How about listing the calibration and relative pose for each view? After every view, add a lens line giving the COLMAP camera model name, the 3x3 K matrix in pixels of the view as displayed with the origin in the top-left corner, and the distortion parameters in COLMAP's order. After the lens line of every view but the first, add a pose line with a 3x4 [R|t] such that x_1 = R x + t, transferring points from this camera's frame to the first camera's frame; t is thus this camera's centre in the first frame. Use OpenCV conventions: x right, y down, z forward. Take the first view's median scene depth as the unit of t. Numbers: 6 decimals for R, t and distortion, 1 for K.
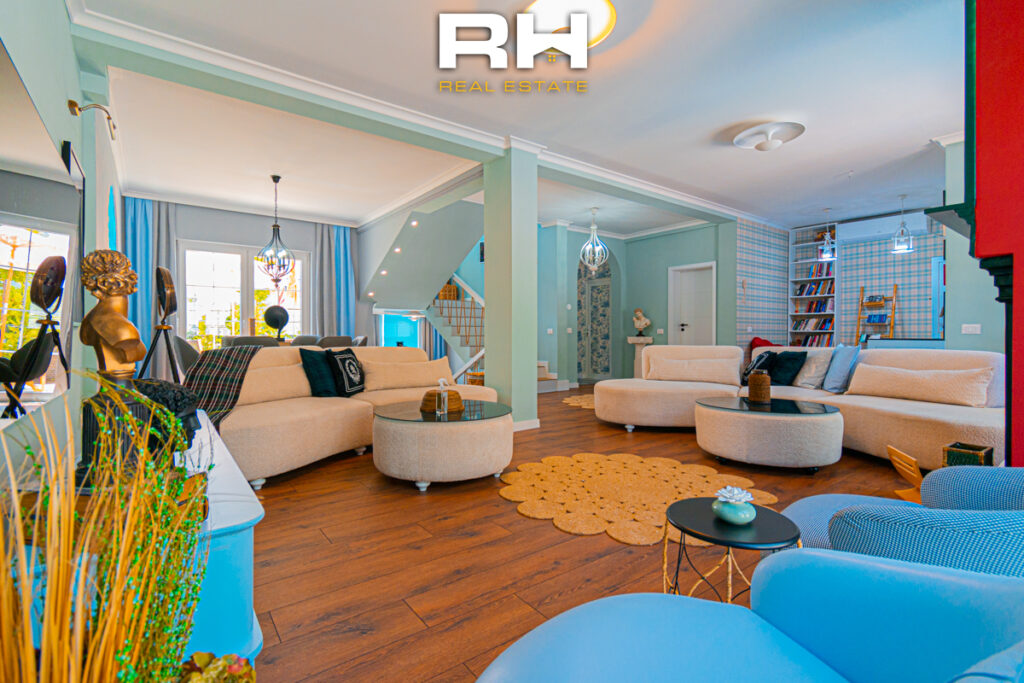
lens RADIAL K [[465.9, 0, 507.3], [0, 465.9, 336.9], [0, 0, 1]] dist [-0.016441, -0.000236]
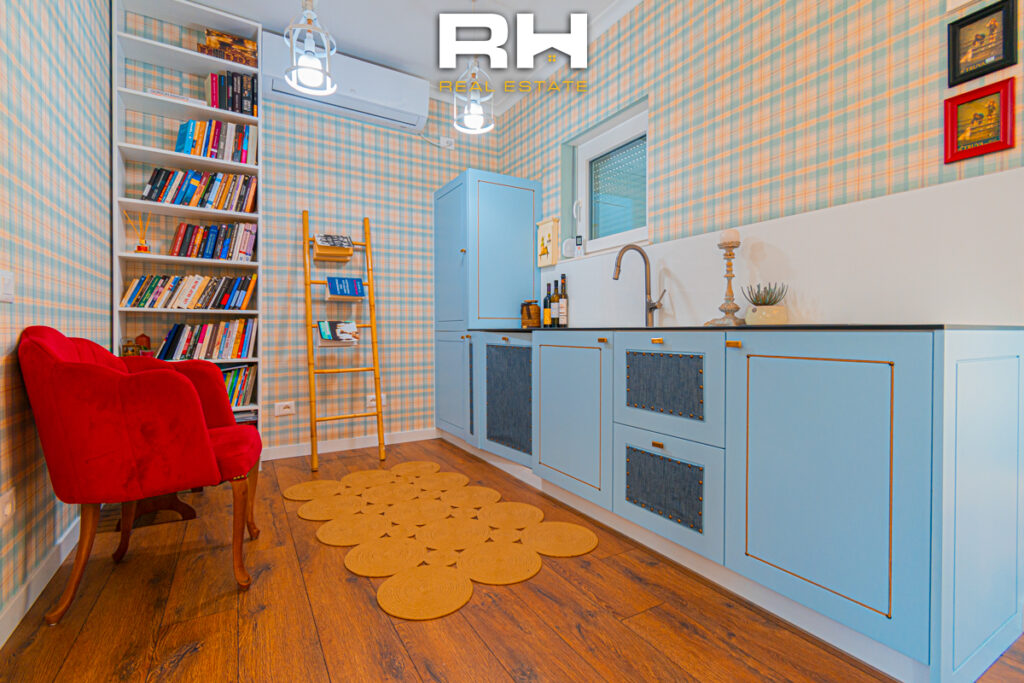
lens RADIAL K [[465.9, 0, 507.9], [0, 465.9, 335.2], [0, 0, 1]] dist [-0.016441, -0.000236]
pose [[0.120518, -0.012479, 0.992633, 0.347993], [0.003818, 0.999919, 0.012107, 0.002560], [-0.992704, 0.002331, 0.120556, 0.732186]]
